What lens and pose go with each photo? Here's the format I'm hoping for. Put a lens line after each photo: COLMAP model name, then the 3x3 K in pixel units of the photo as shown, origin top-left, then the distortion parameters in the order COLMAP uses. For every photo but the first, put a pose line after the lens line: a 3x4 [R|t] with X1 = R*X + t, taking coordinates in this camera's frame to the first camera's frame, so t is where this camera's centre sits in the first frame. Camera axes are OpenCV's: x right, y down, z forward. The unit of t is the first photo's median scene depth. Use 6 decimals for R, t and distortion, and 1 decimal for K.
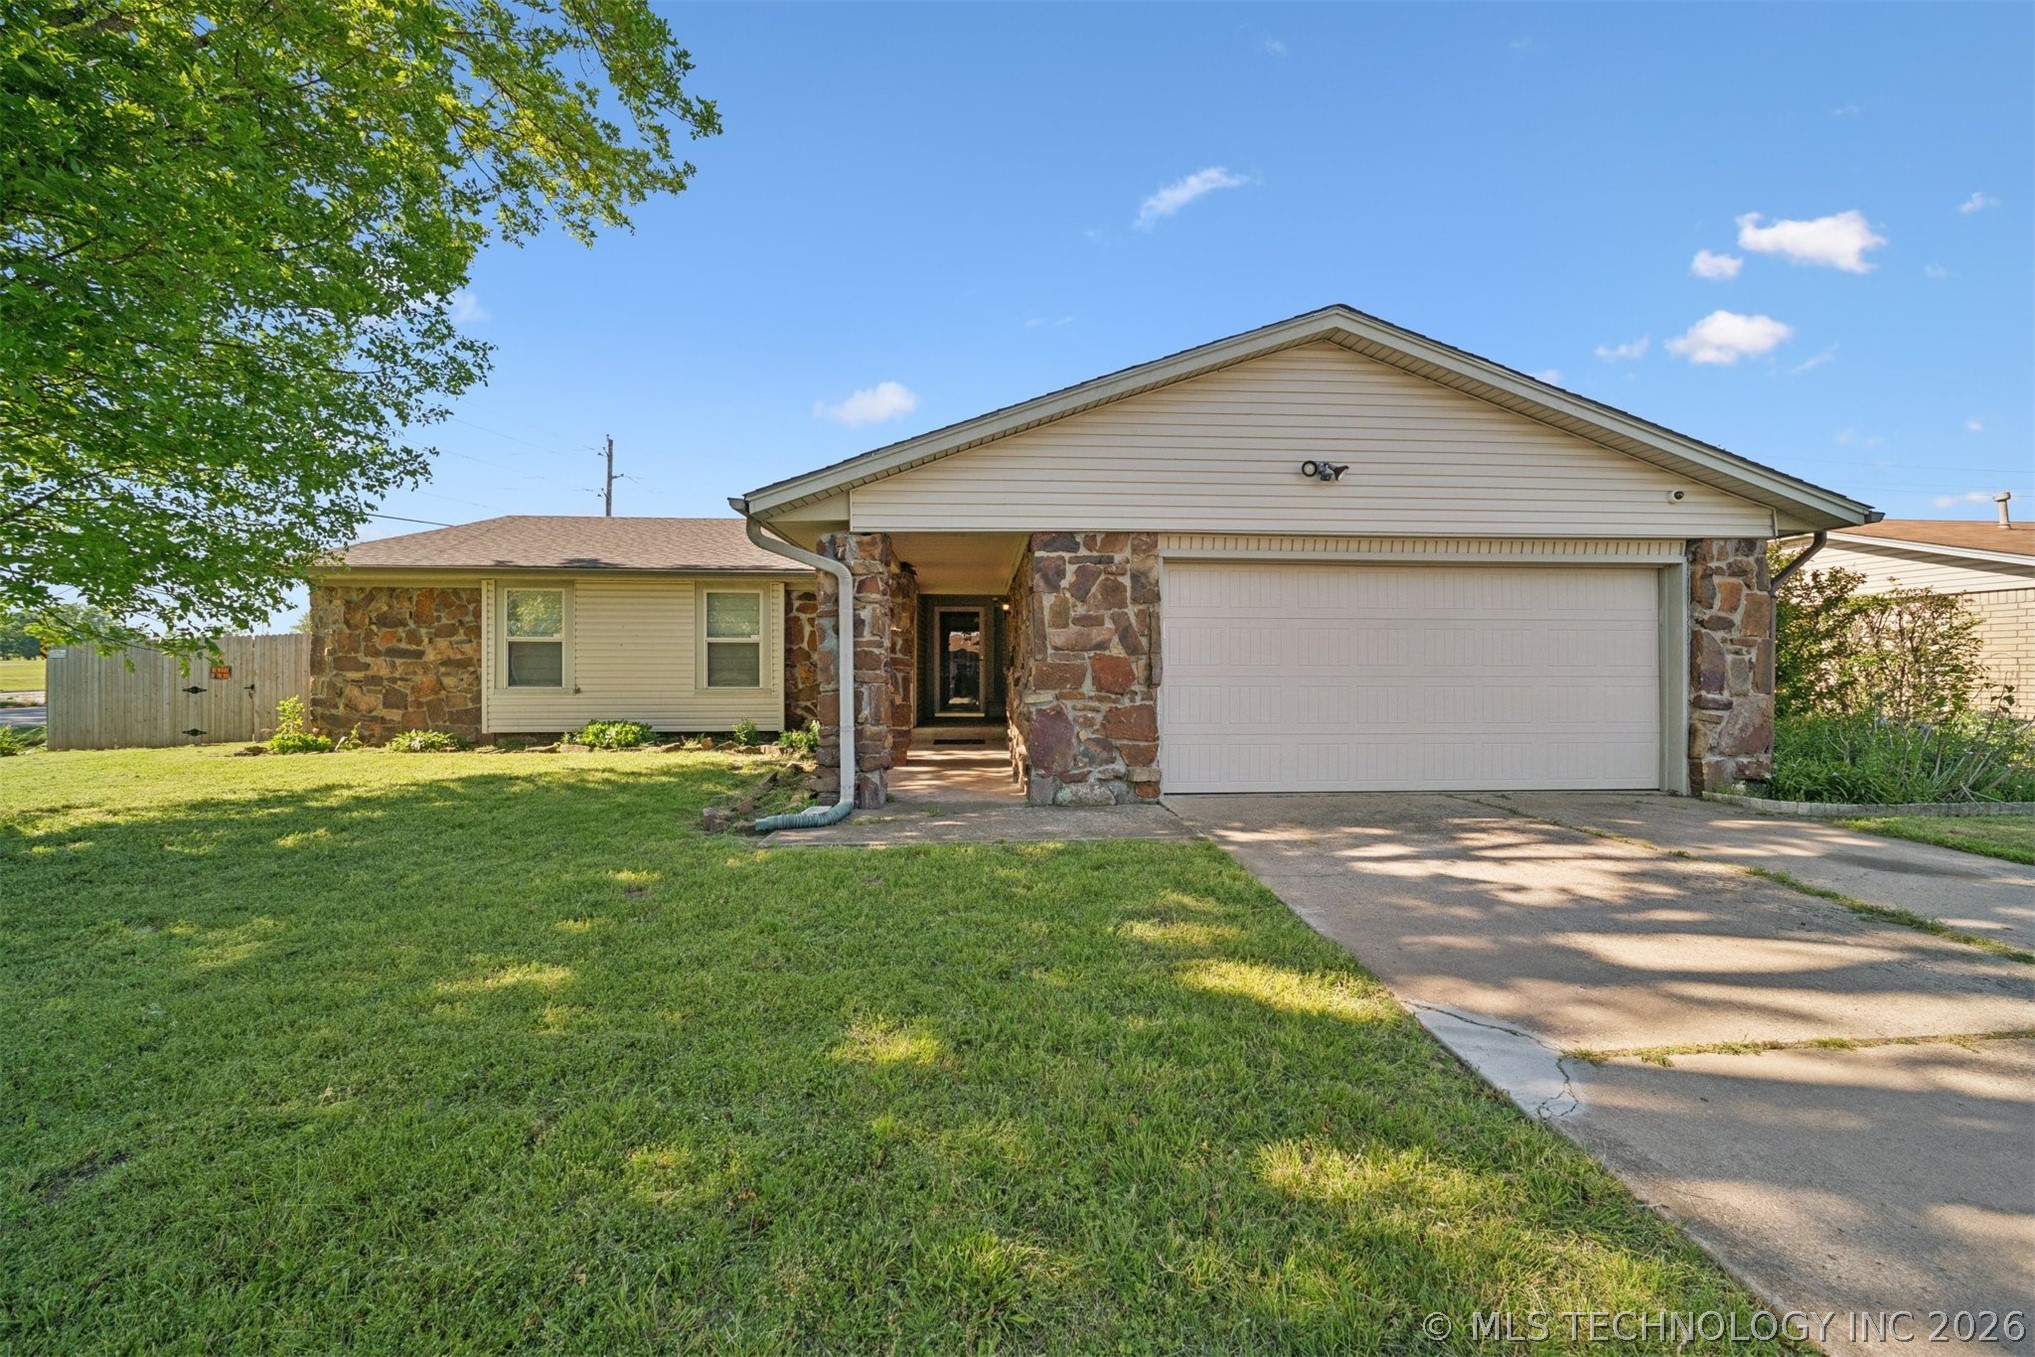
lens RADIAL K [[716.1, 0, 1023.8], [0, 716.1, 692.6], [0, 0, 1]] dist [-0.000460, -0.000454]
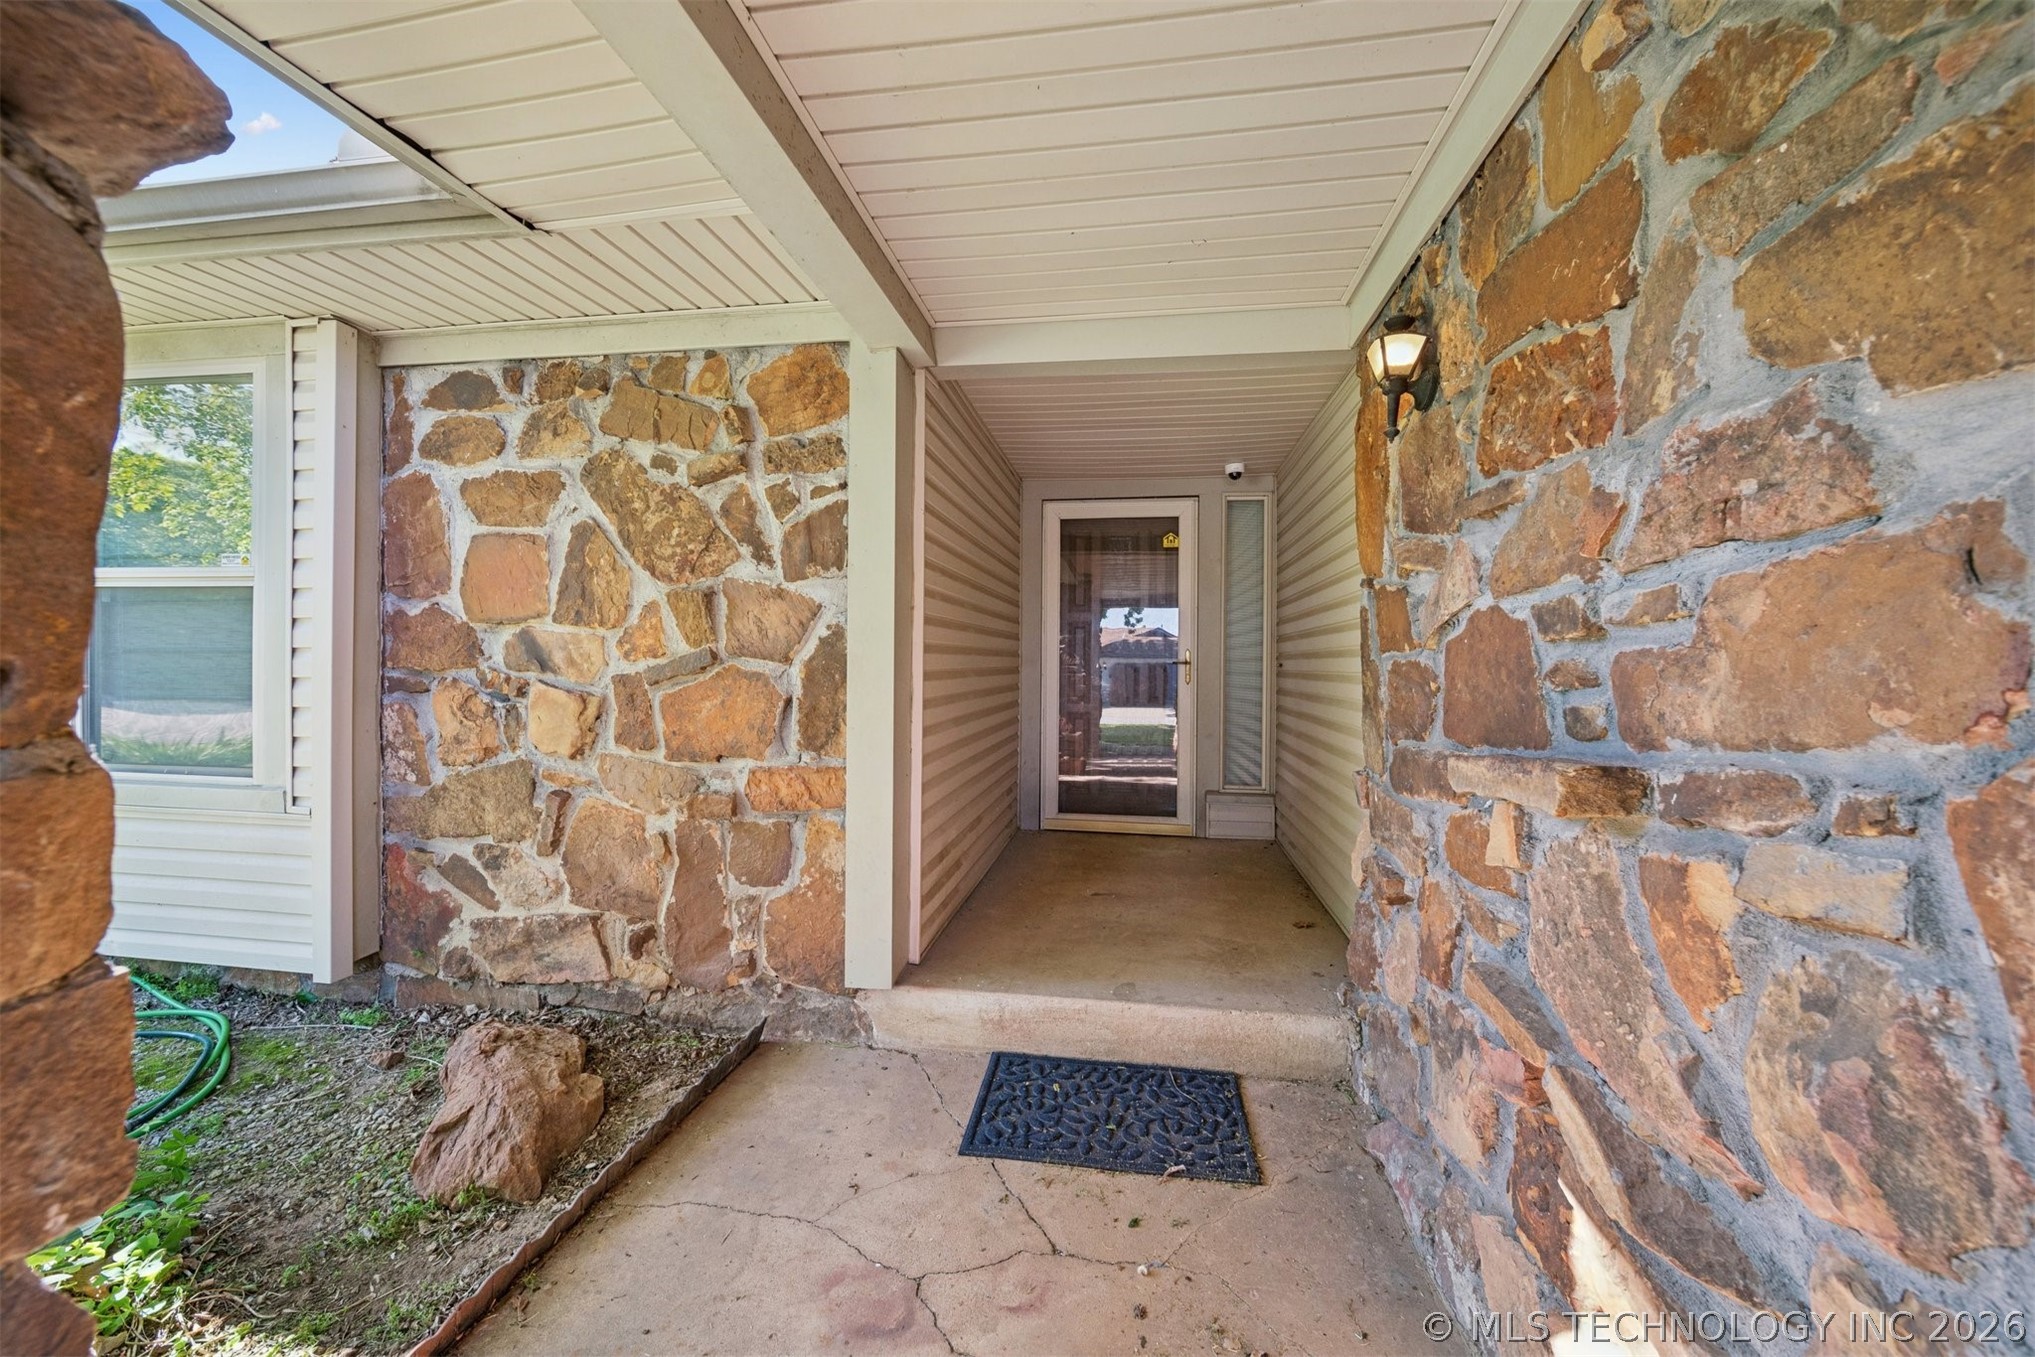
lens RADIAL K [[832.2, 0, 1017.5], [0, 832.2, 678.5], [0, 0, 1]] dist [-0.001021, -0.000206]
pose [[0.976805, 0.012934, -0.213742, -0.076980], [-0.013975, 0.999897, -0.003361, -0.047755], [0.213676, 0.006270, 0.976884, 0.877665]]
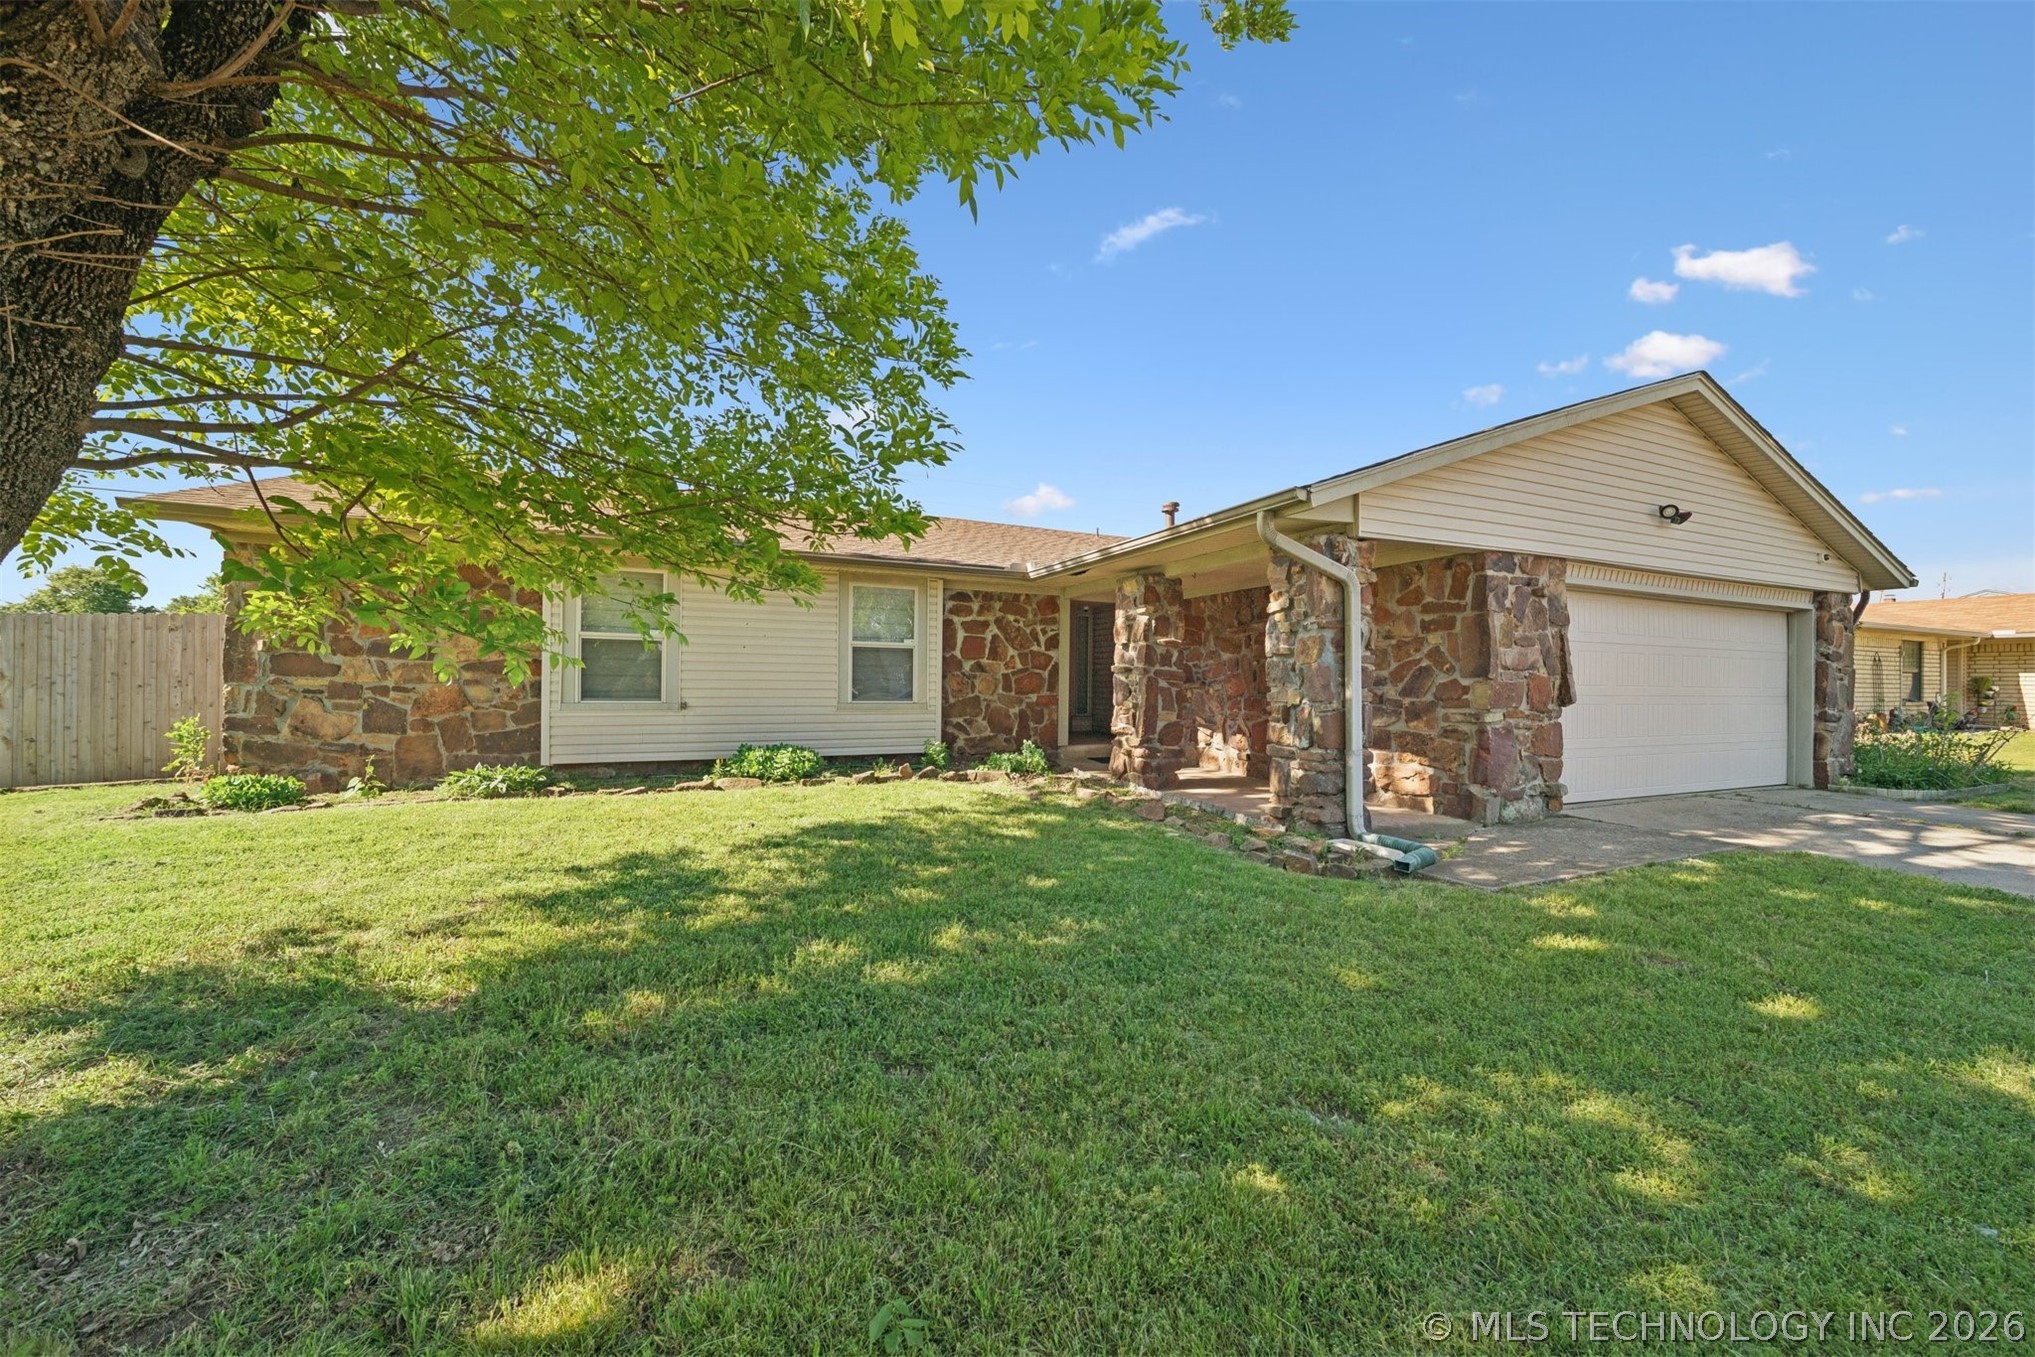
lens RADIAL K [[716.1, 0, 1023.8], [0, 716.1, 692.6], [0, 0, 1]] dist [-0.000460, -0.000454]
pose [[0.942090, 0.005063, 0.335321, -0.590182], [-0.001054, 0.999926, -0.012136, -0.008529], [-0.335358, 0.011080, 0.942026, 0.177323]]
